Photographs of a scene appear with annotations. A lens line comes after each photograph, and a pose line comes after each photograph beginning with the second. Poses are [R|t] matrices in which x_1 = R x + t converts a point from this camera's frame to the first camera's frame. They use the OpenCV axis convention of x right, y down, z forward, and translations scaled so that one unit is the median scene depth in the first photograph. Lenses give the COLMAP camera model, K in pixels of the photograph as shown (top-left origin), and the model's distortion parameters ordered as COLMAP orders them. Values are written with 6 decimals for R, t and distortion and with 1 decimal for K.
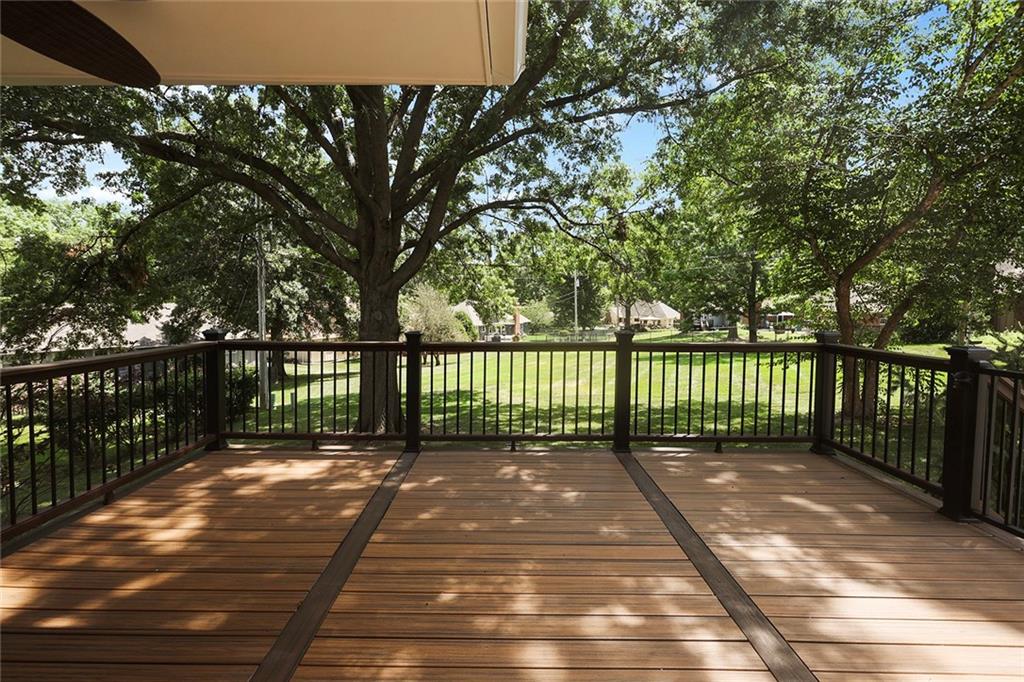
lens RADIAL K [[507.8, 0, 512.0], [0, 507.8, 341.0], [0, 0, 1]] dist [-0.000334, -0.000420]
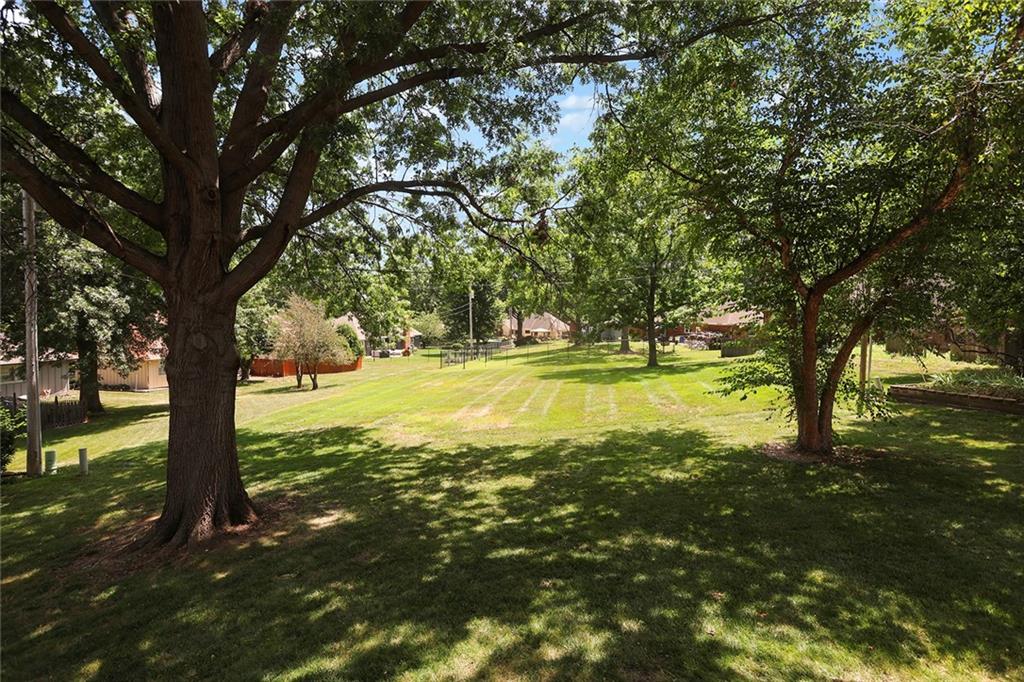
lens RADIAL K [[507.8, 0, 512.0], [0, 507.8, 341.0], [0, 0, 1]] dist [-0.000334, -0.000420]
pose [[0.976681, -0.006834, 0.214585, -0.011231], [0.011640, 0.999709, -0.021139, -0.019540], [-0.214378, 0.023144, 0.976477, 0.179562]]
